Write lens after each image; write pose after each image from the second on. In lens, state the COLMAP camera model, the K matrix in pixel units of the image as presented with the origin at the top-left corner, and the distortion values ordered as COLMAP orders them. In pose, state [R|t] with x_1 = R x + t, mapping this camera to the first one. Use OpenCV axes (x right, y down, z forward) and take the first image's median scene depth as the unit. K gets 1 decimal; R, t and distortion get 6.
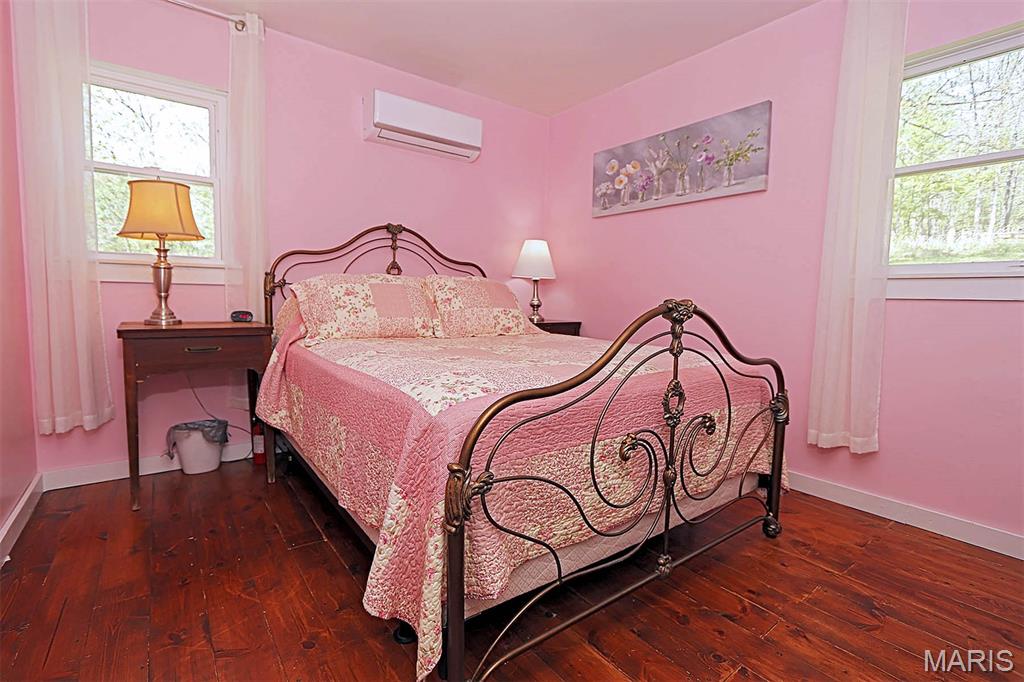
lens RADIAL K [[469.8, 0, 505.3], [0, 469.8, 337.6], [0, 0, 1]] dist [-0.012225, -0.000055]
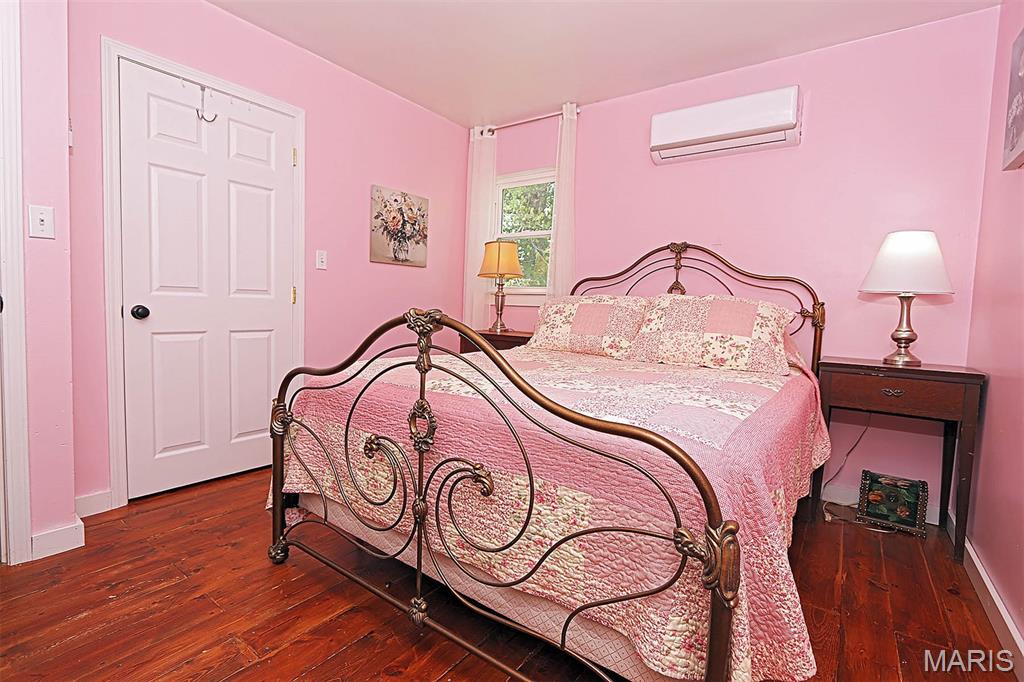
lens RADIAL K [[469.8, 0, 504.0], [0, 469.8, 338.7], [0, 0, 1]] dist [-0.012225, -0.000055]
pose [[0.293437, 0.051710, -0.954579, 0.777033], [-0.112950, 0.993417, 0.019093, -0.036041], [0.949282, 0.102217, 0.297346, 0.543347]]
